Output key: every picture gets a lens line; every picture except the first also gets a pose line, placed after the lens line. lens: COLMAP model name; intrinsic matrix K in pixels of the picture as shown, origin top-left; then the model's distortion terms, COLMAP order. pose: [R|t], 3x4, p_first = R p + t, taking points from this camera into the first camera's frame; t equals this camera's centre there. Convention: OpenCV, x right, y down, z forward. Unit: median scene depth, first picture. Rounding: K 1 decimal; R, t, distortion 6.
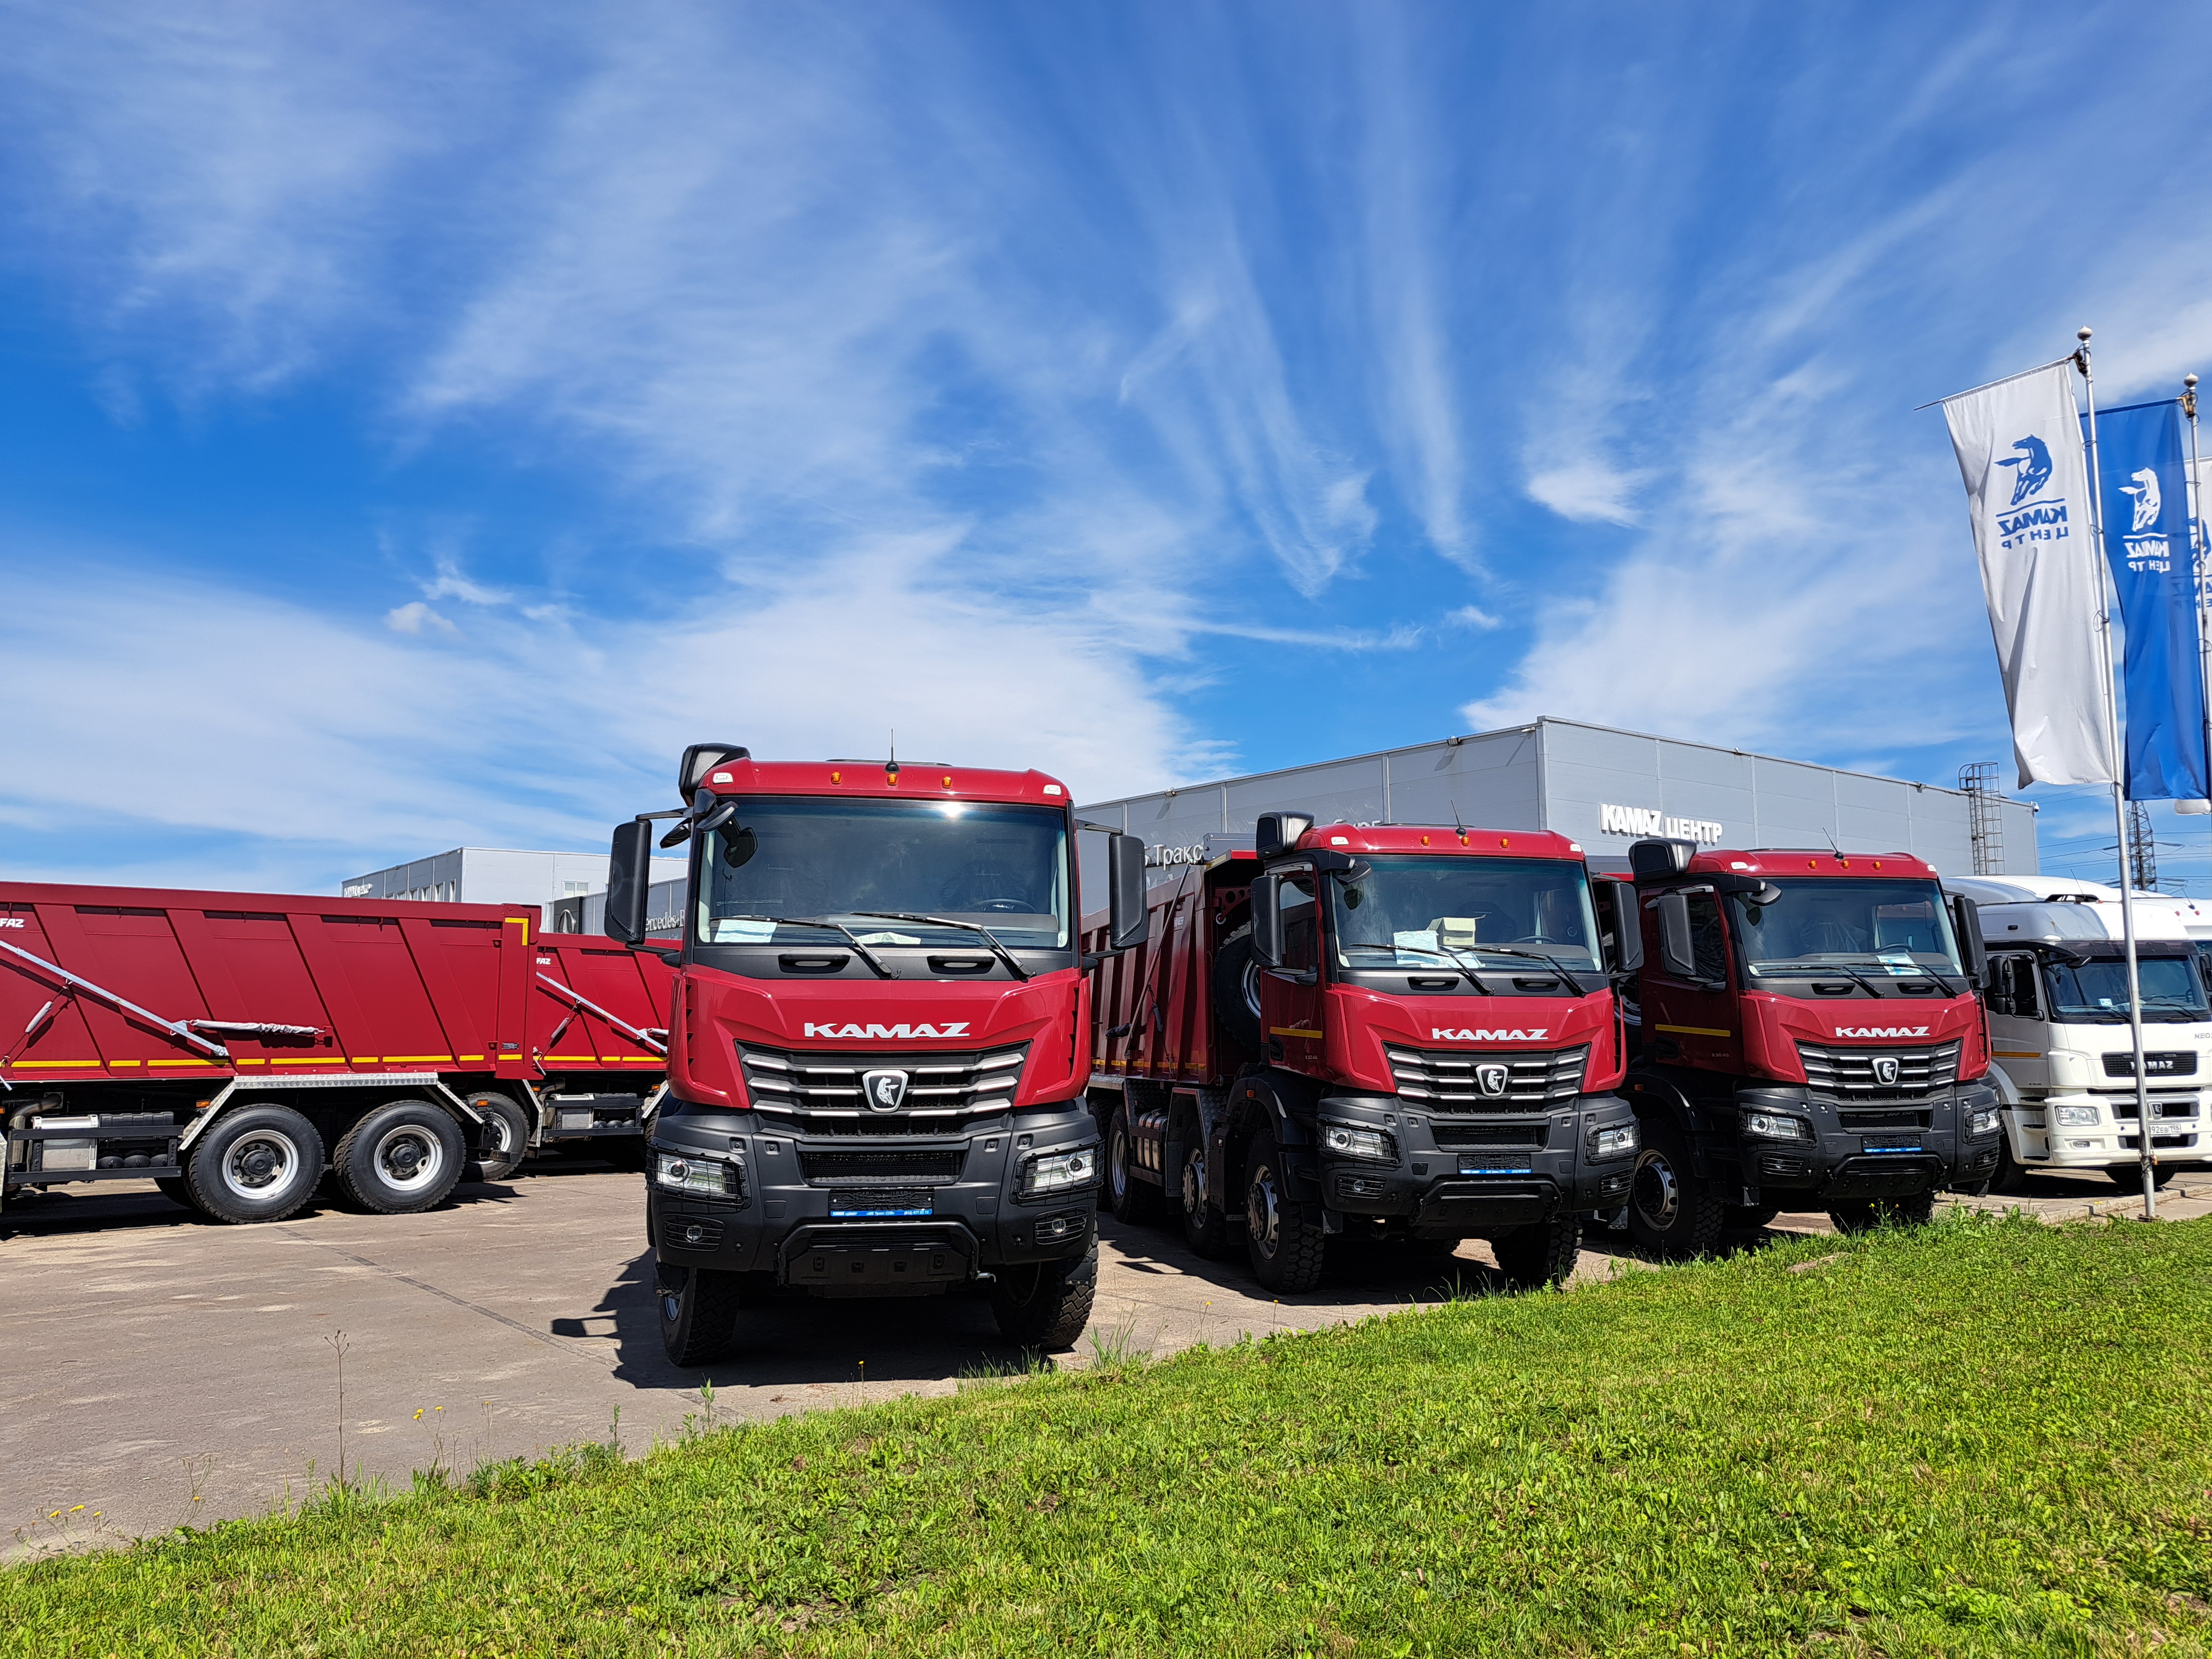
lens RADIAL K [[1544.9, 0, 1106.0], [0, 1544.9, 829.5], [0, 0, 1]] dist [0.079419, -0.076352]
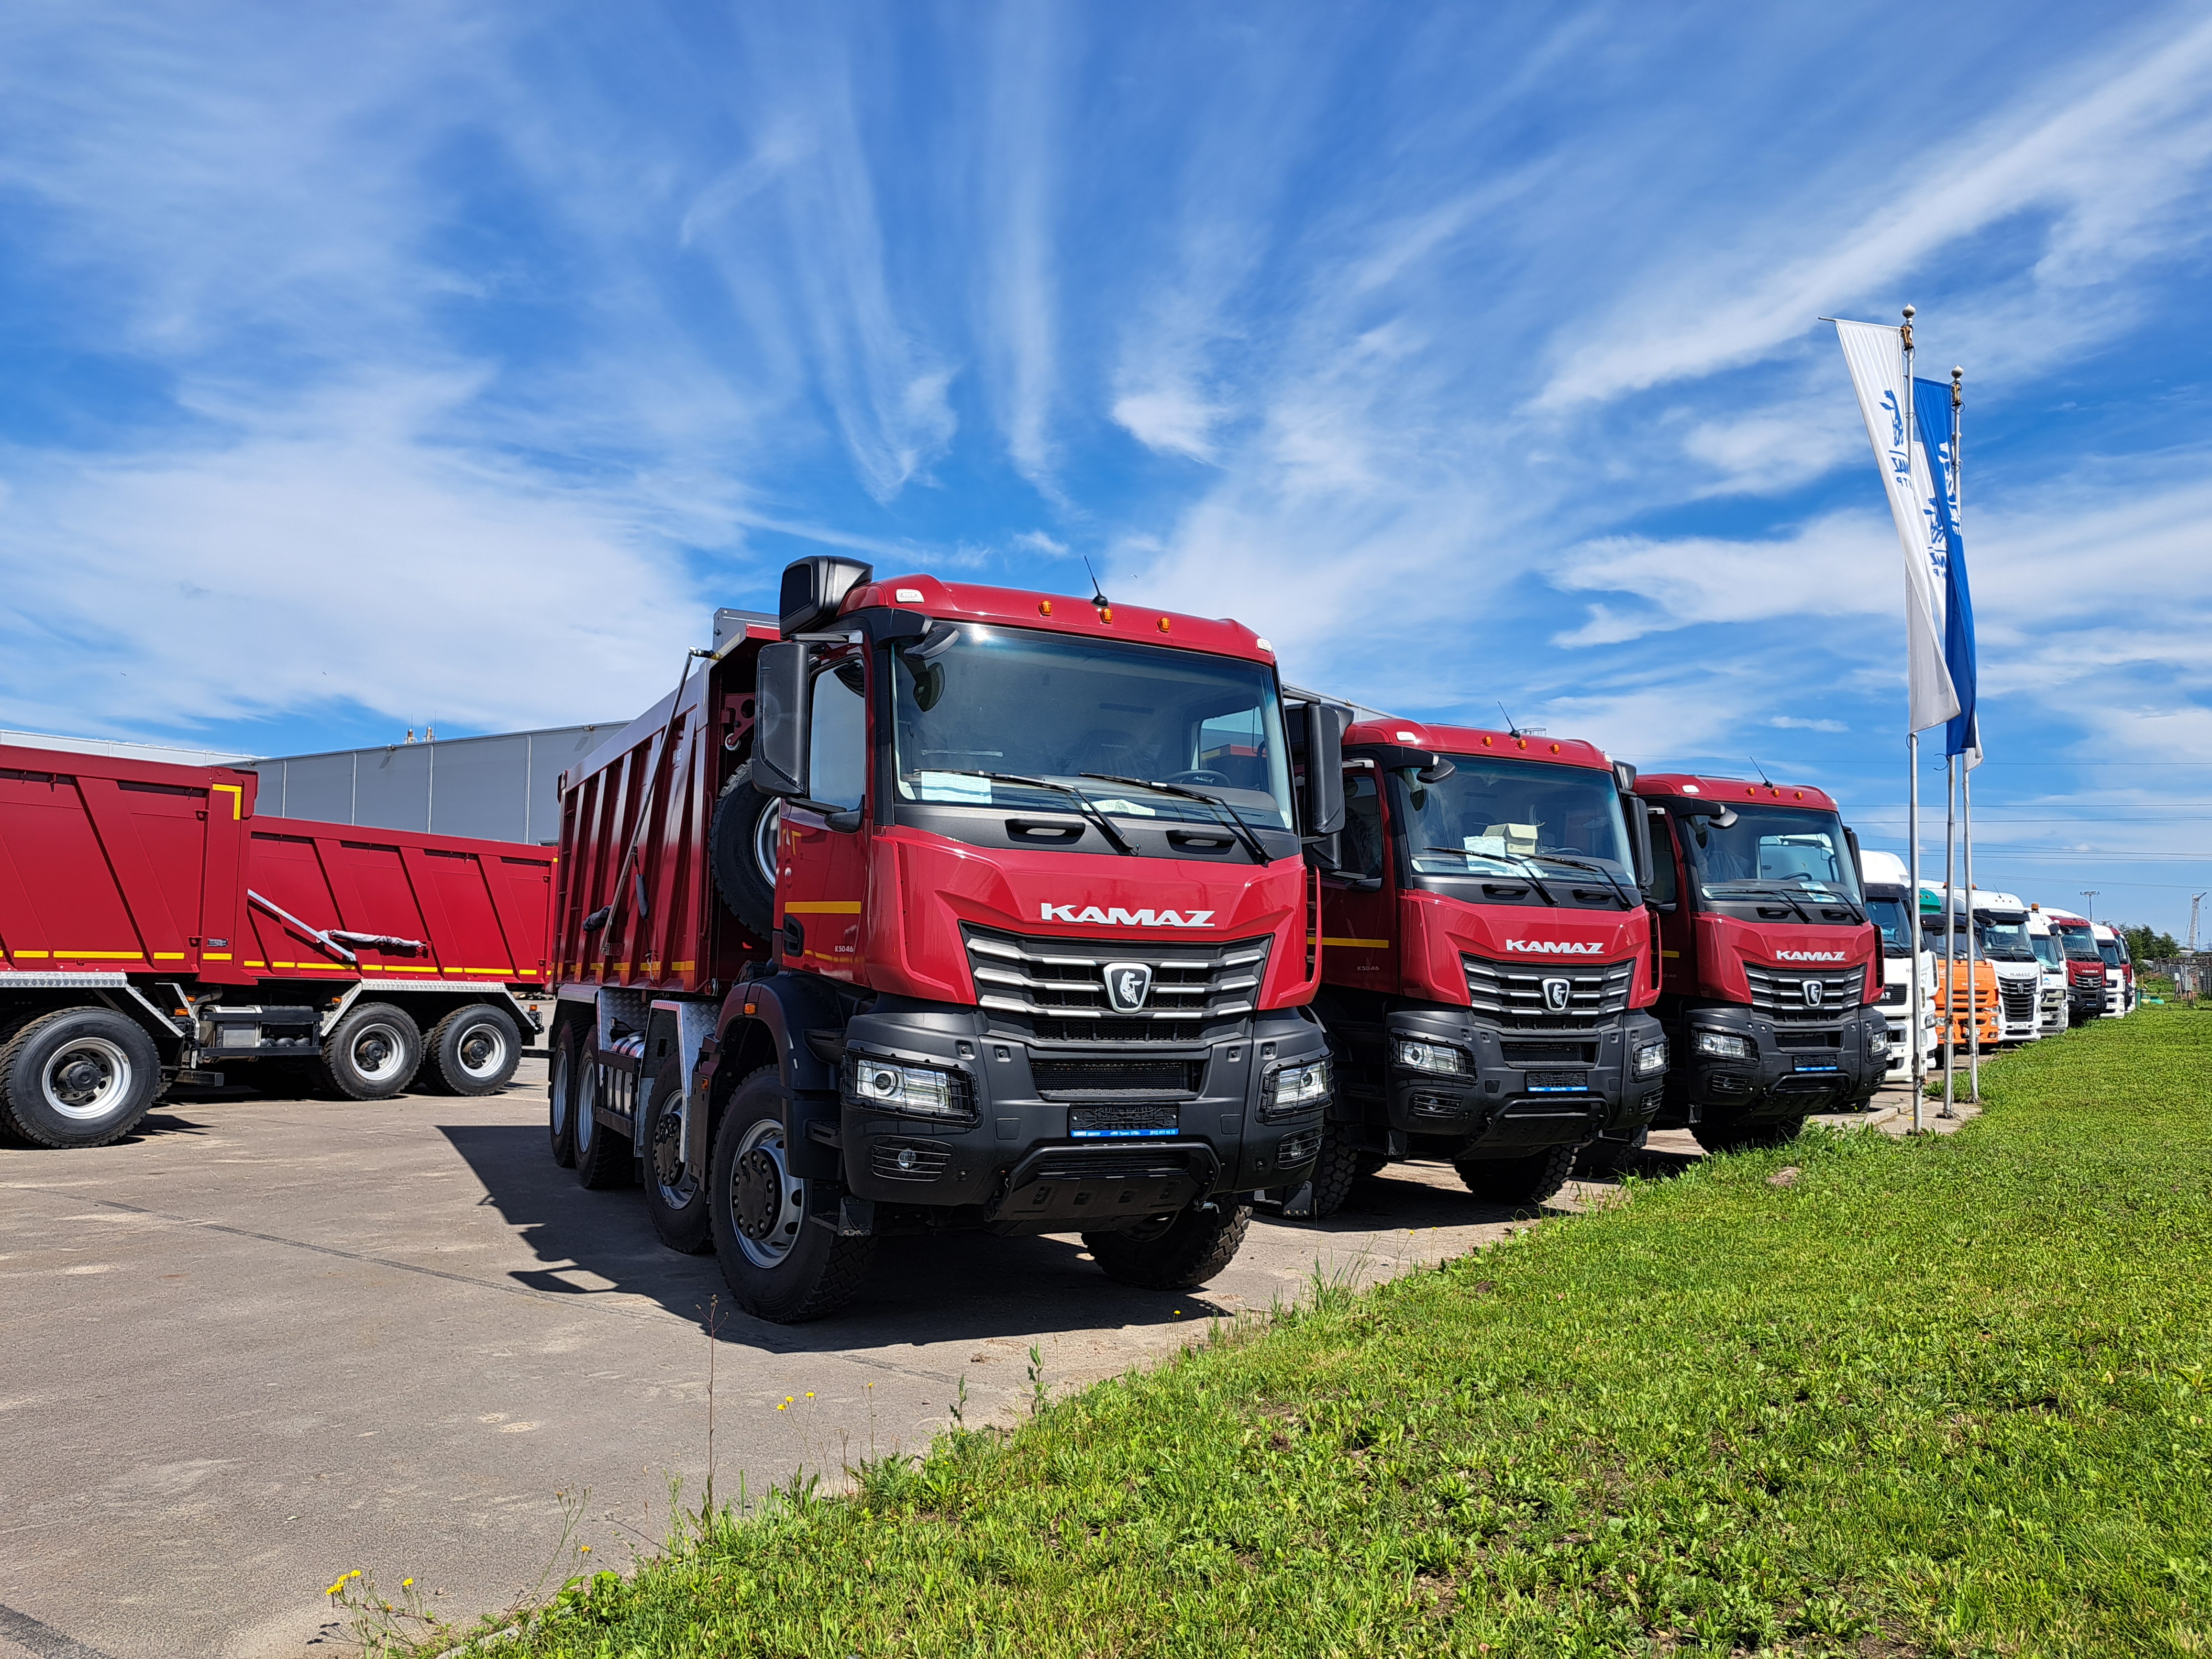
lens RADIAL K [[1615.7, 0, 1106.0], [0, 1615.7, 829.5], [0, 0, 1]] dist [0.090846, -0.178404]
pose [[0.952209, 0.045598, 0.302025, -0.235665], [-0.059217, 0.997593, 0.036085, 0.029886], [-0.299652, -0.052246, 0.952617, 0.101589]]
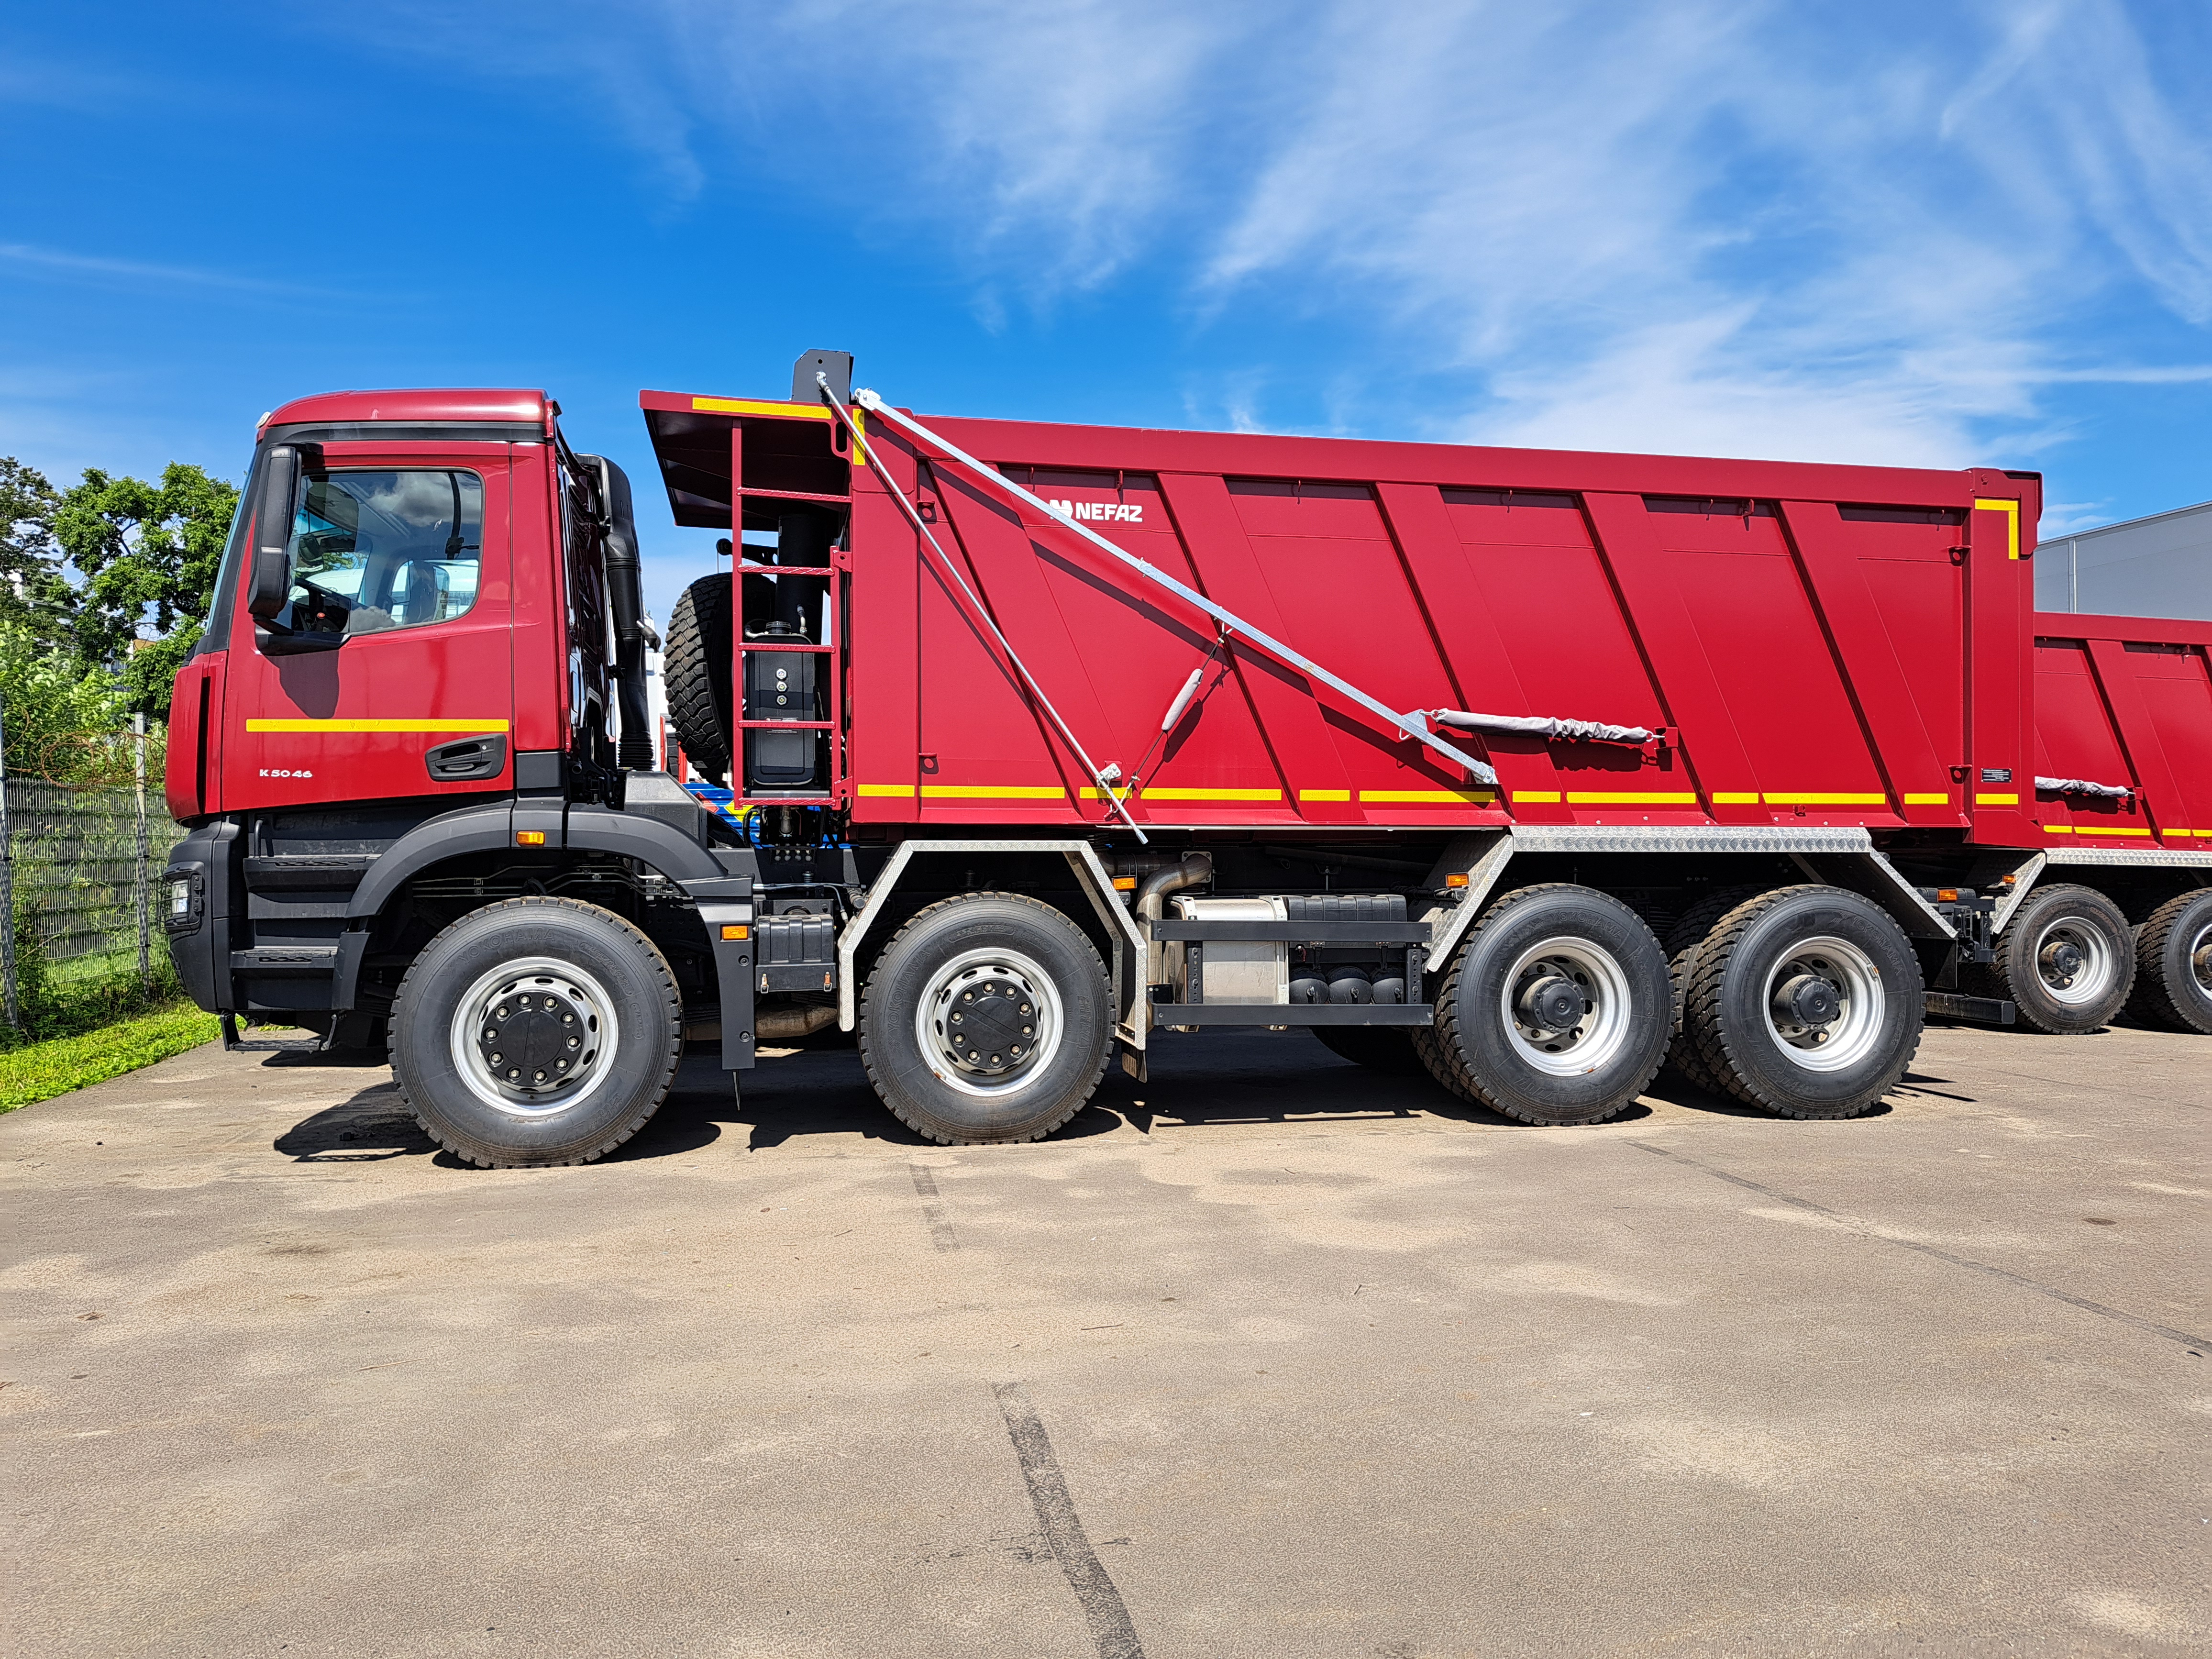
lens RADIAL K [[1570.0, 0, 1106.0], [0, 1570.0, 829.5], [0, 0, 1]] dist [-0.011088, -0.089936]
pose [[0.877624, -0.006664, -0.479303, -0.446989], [0.059394, 0.993710, 0.094938, 0.108260], [0.475656, -0.111788, 0.872499, 0.534936]]
